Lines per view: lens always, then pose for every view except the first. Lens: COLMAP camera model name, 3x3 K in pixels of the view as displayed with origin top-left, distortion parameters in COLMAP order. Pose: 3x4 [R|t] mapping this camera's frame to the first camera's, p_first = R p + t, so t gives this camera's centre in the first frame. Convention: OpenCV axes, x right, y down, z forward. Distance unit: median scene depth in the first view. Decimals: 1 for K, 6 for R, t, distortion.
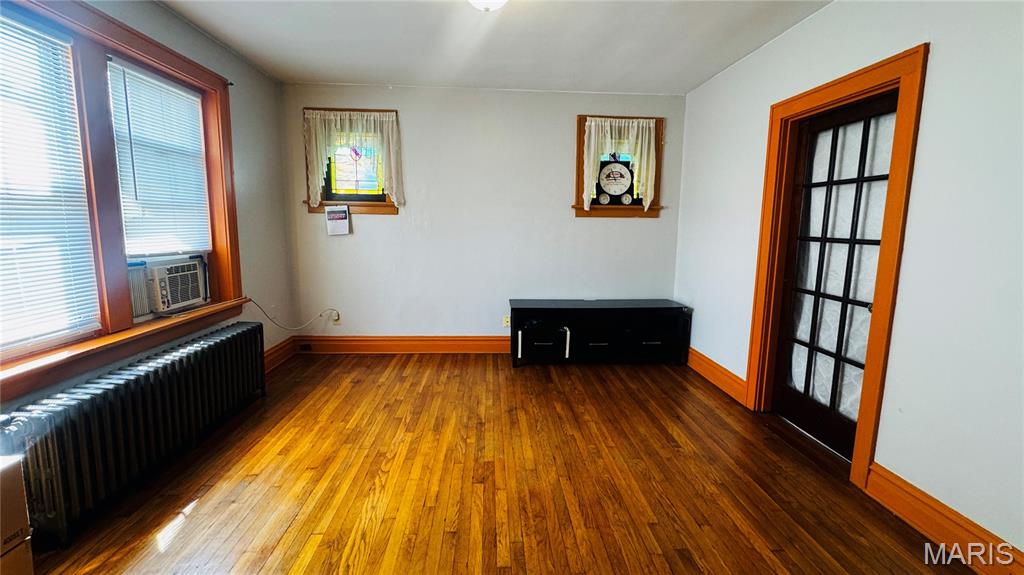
lens RADIAL K [[452.8, 0, 512.0], [0, 452.8, 287.5], [0, 0, 1]] dist [-0.002749, -0.000011]
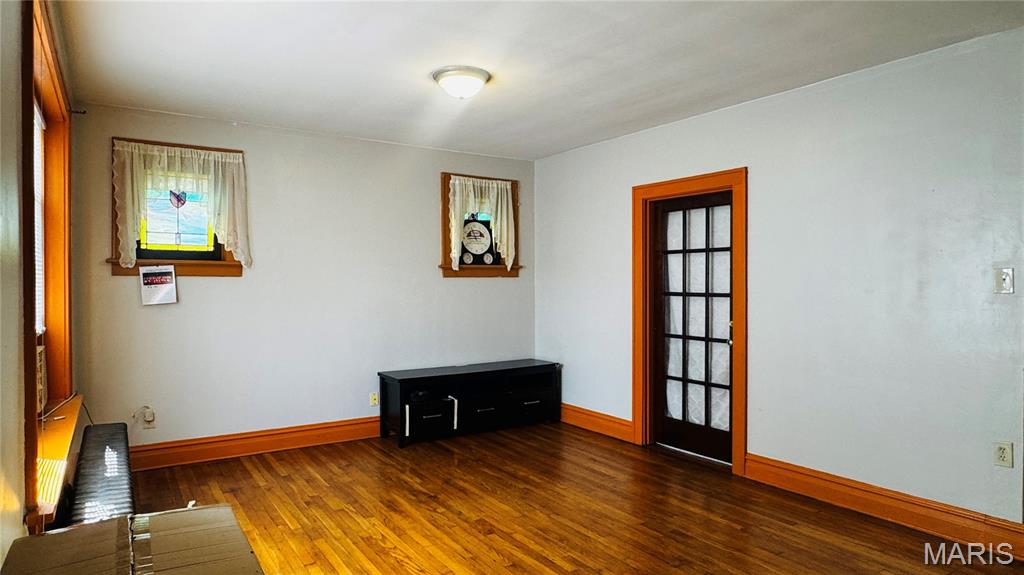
lens RADIAL K [[627.5, 0, 512.0], [0, 627.5, 287.5], [0, 0, 1]] dist [-0.000386, -0.000373]
pose [[0.862831, -0.018552, 0.505151, -0.419930], [0.083921, 0.990716, -0.106957, 0.016558], [-0.498477, 0.134679, 0.856377, -0.188514]]
